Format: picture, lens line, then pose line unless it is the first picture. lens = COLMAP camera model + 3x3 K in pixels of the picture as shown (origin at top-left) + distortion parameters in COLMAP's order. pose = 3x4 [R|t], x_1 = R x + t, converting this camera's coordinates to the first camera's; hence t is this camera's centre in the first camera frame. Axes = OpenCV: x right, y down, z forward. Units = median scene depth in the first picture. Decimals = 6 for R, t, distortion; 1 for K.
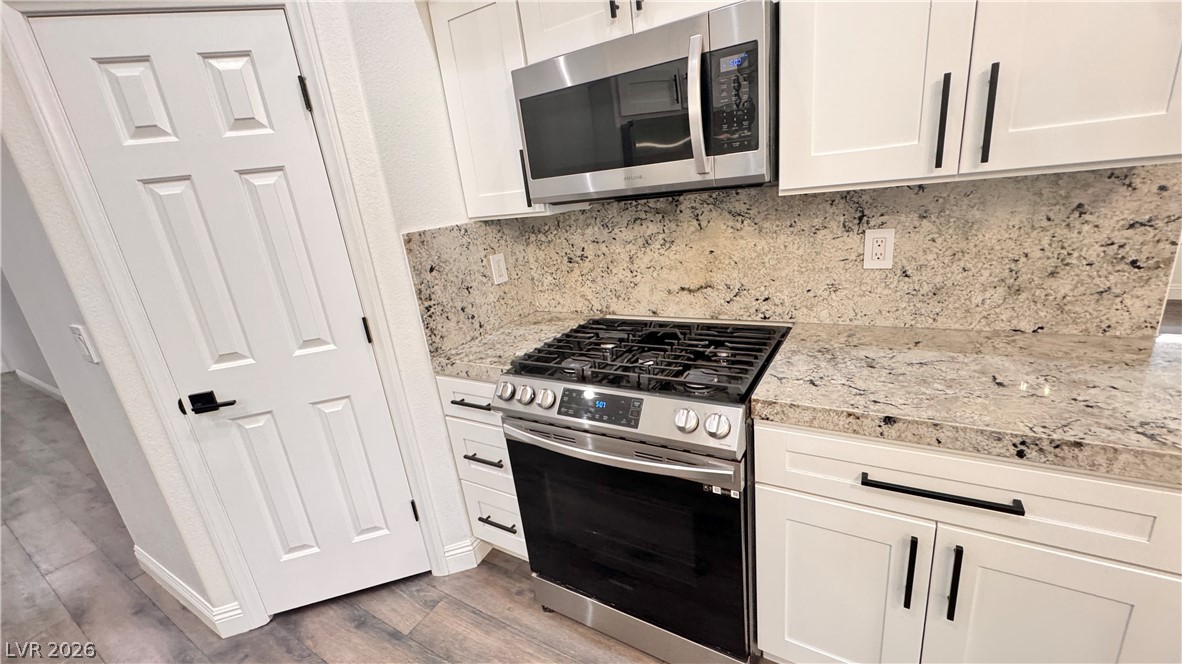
lens RADIAL K [[471.8, 0, 591.4], [0, 471.8, 330.4], [0, 0, 1]] dist [-0.001697, 0.000745]
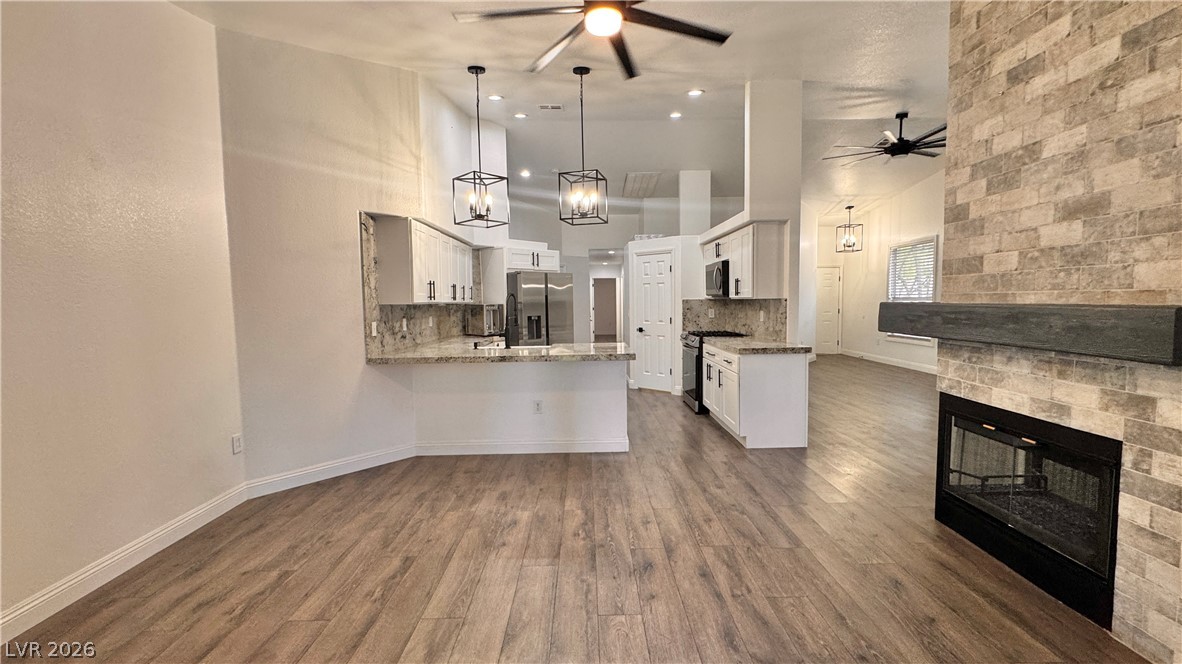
lens RADIAL K [[471.8, 0, 591.8], [0, 471.8, 331.8], [0, 0, 1]] dist [-0.001697, 0.000745]
pose [[0.530389, 0.162244, -0.832085, 2.611776], [-0.290883, 0.956758, 0.001138, 0.288800], [0.796288, 0.241436, 0.554648, -1.826023]]
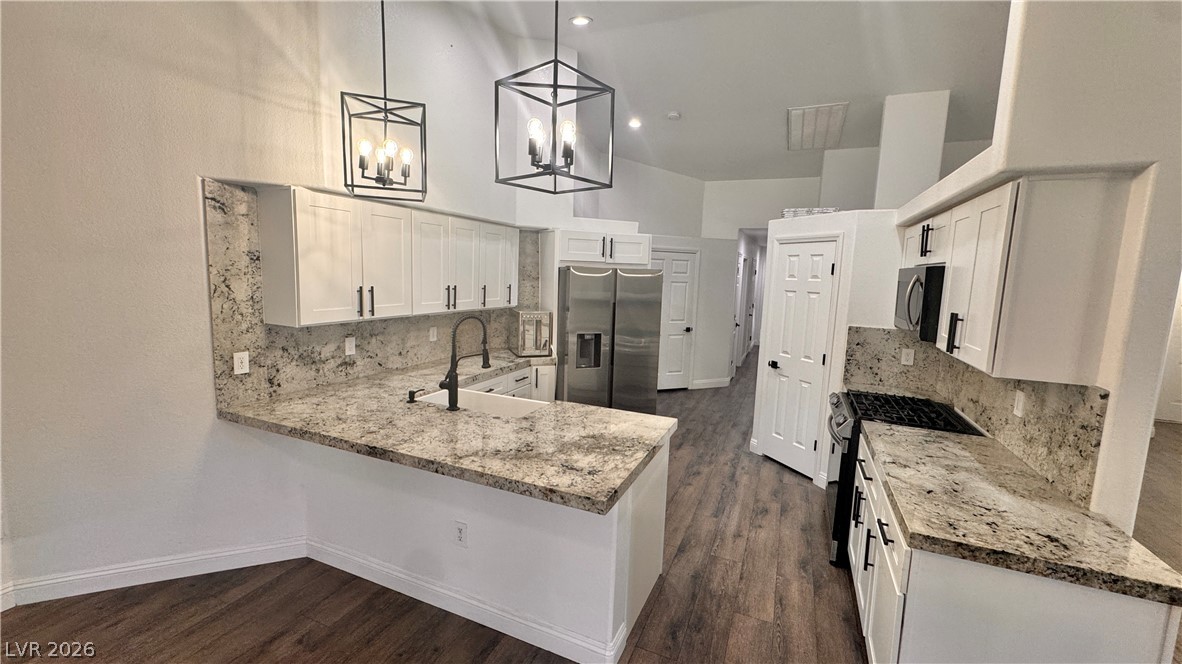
lens RADIAL K [[471.8, 0, 591.9], [0, 471.8, 331.2], [0, 0, 1]] dist [-0.001697, 0.000745]
pose [[0.131092, 0.240146, -0.961845, 1.623584], [-0.335491, 0.923719, 0.184903, -0.179693], [0.932878, 0.298451, 0.201659, -0.623123]]
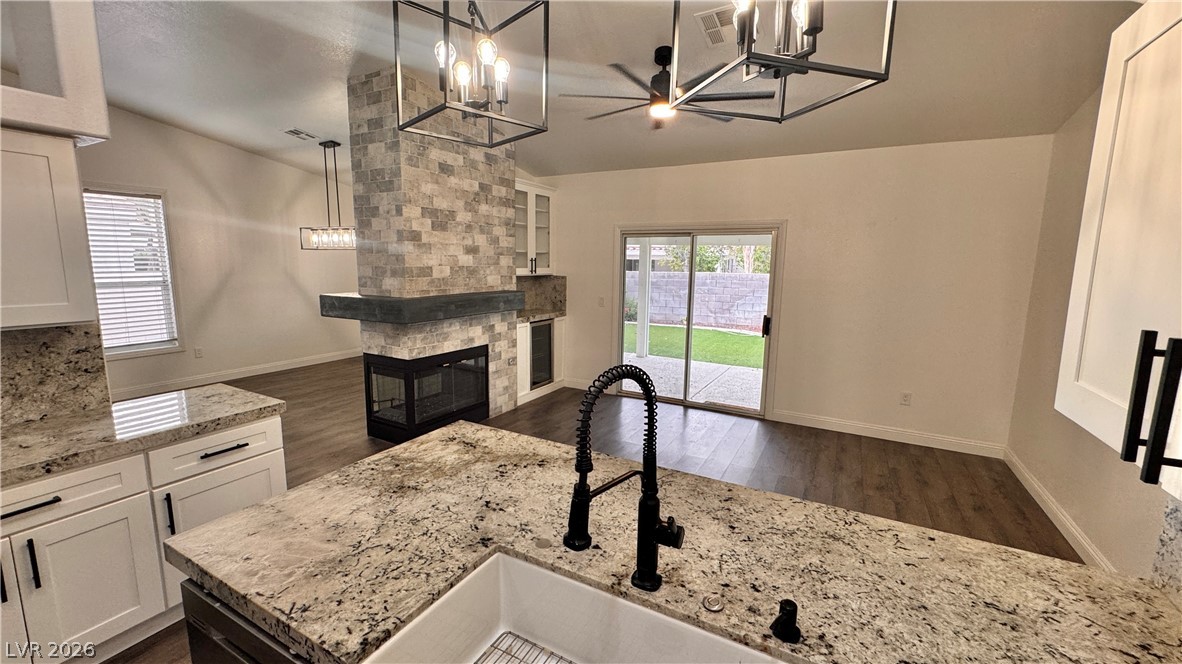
lens RADIAL K [[471.8, 0, 591.5], [0, 471.8, 330.9], [0, 0, 1]] dist [-0.001697, 0.000745]
pose [[-0.045787, -0.037614, 0.998243, -0.592030], [0.281510, 0.958305, 0.049022, 0.130806], [-0.958465, 0.283260, -0.033289, -0.664104]]
